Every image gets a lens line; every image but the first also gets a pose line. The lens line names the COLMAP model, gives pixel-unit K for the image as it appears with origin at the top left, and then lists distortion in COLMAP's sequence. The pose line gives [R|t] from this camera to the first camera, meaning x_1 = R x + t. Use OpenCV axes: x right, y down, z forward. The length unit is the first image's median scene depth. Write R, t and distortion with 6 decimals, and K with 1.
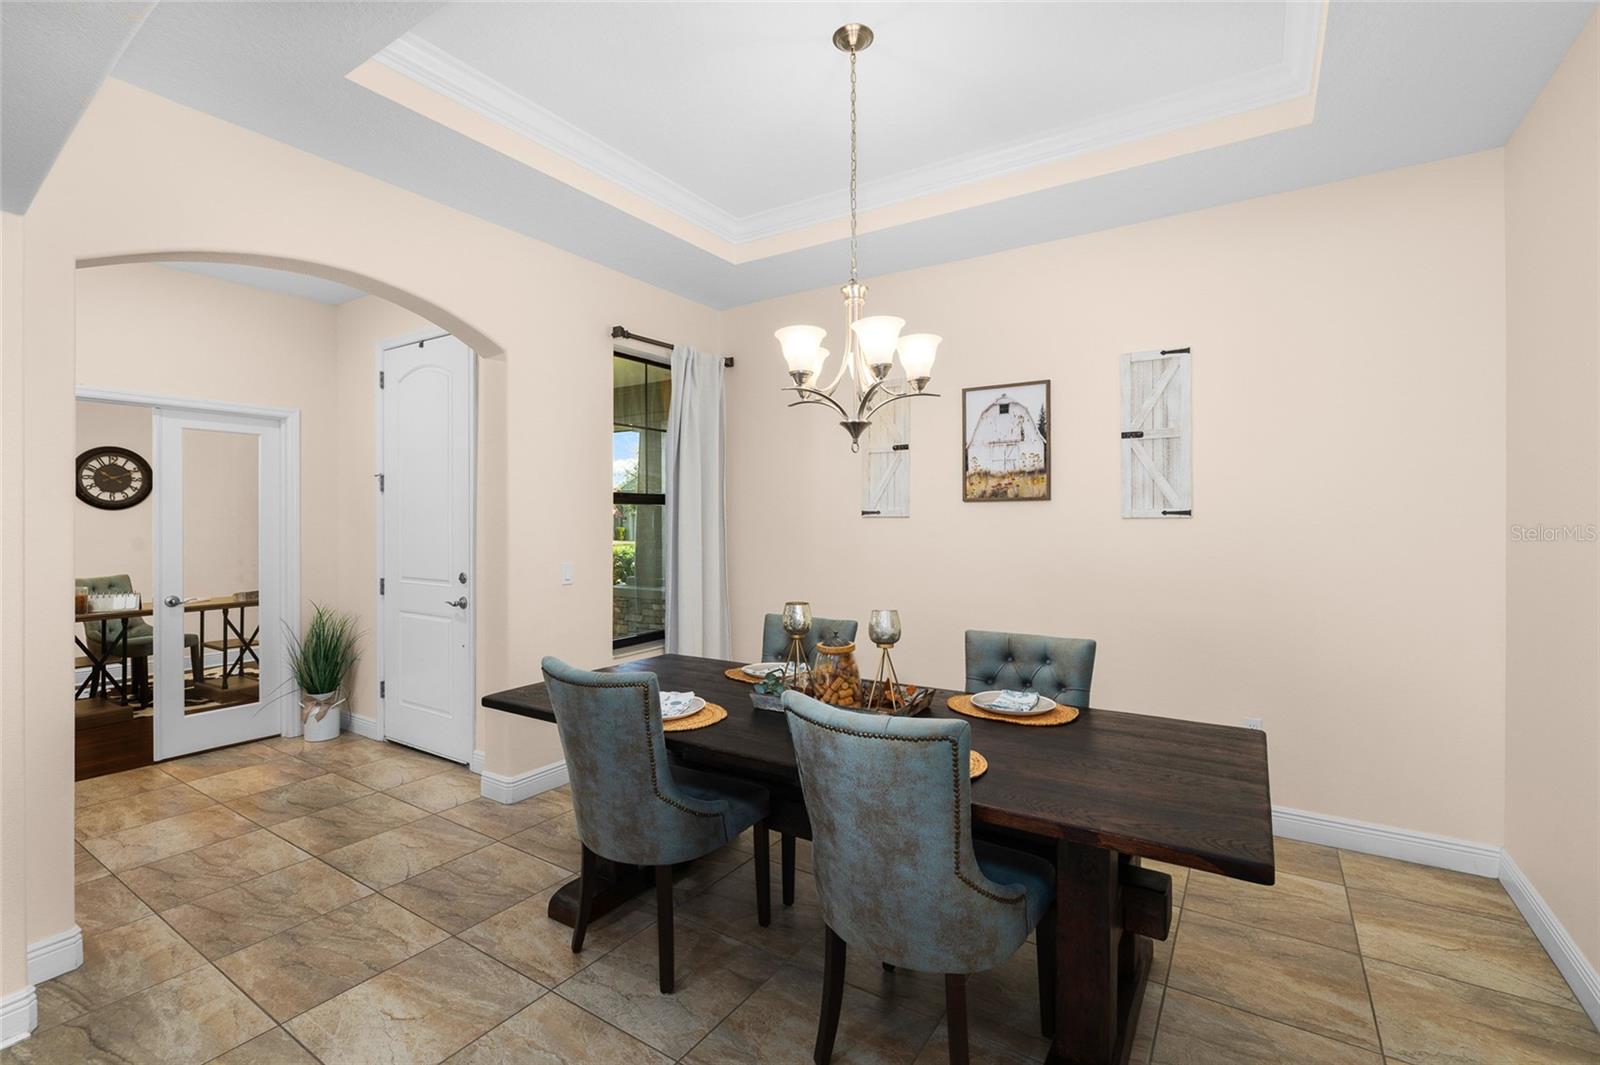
lens RADIAL K [[714.1, 0, 794.0], [0, 714.1, 521.2], [0, 0, 1]] dist [-0.009510, 0.002718]
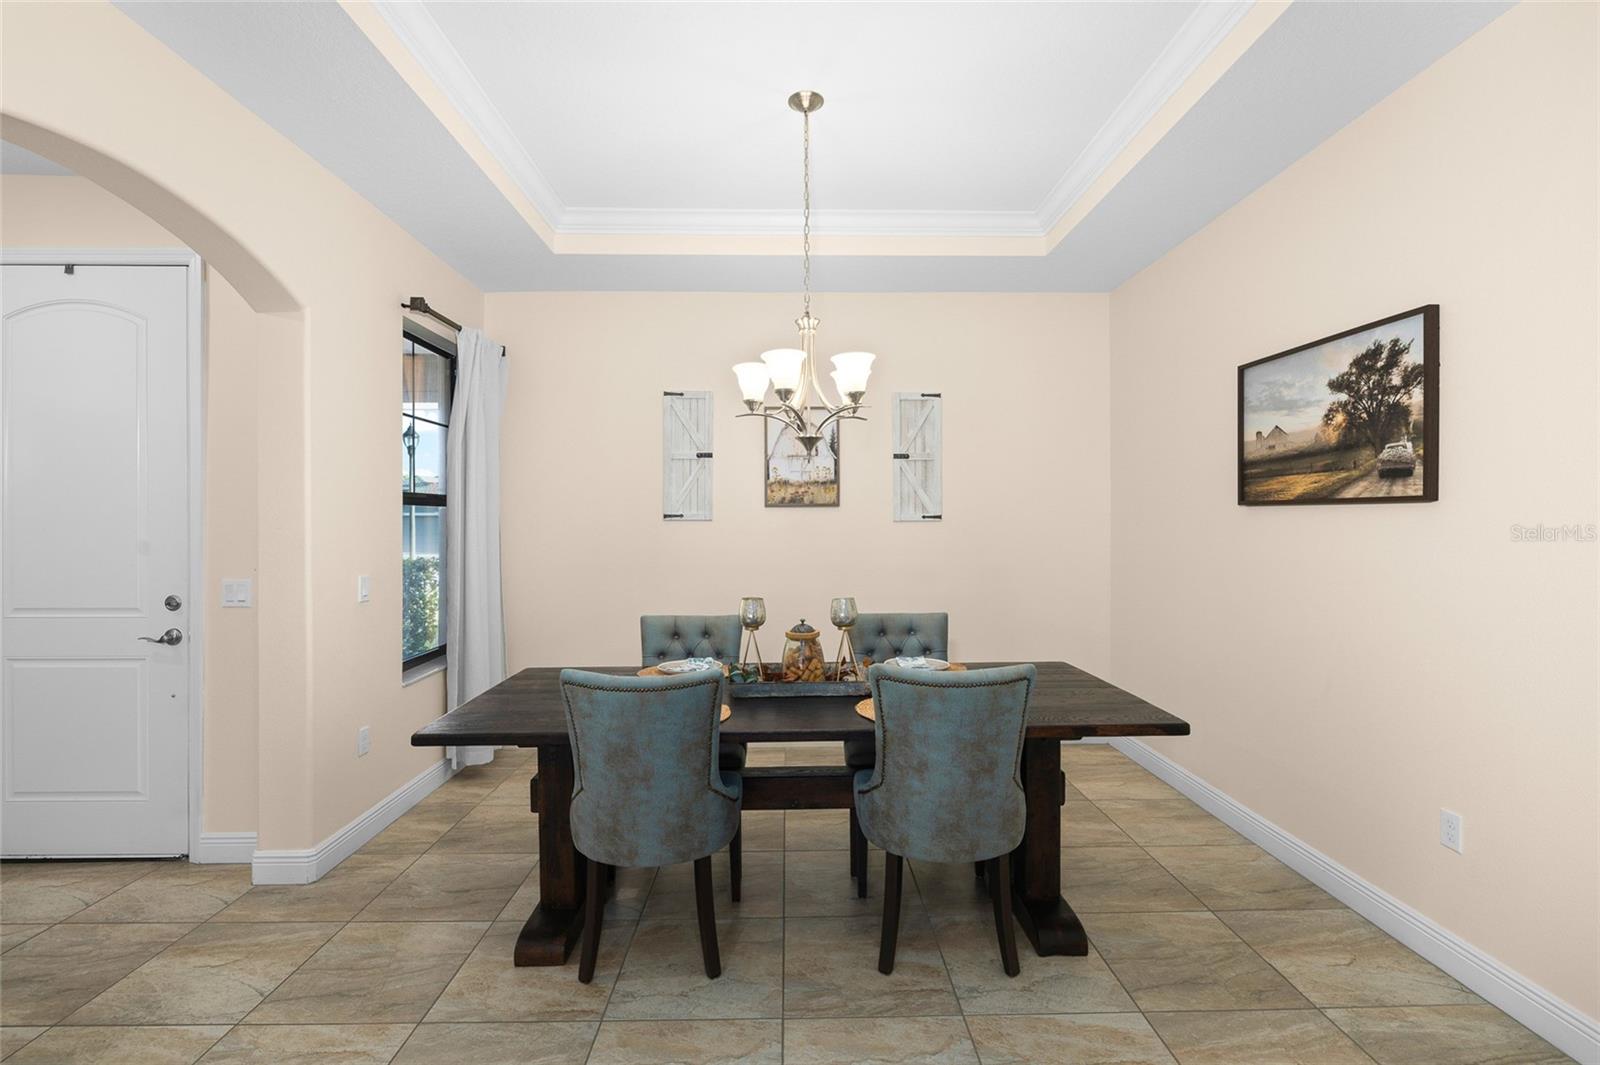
lens RADIAL K [[714.1, 0, 791.8], [0, 714.1, 523.5], [0, 0, 1]] dist [-0.009510, 0.002718]
pose [[0.825919, -0.002000, 0.563785, -0.402197], [0.003584, 0.999992, -0.001704, 0.001529], [-0.563777, 0.003428, 0.825920, 0.046021]]
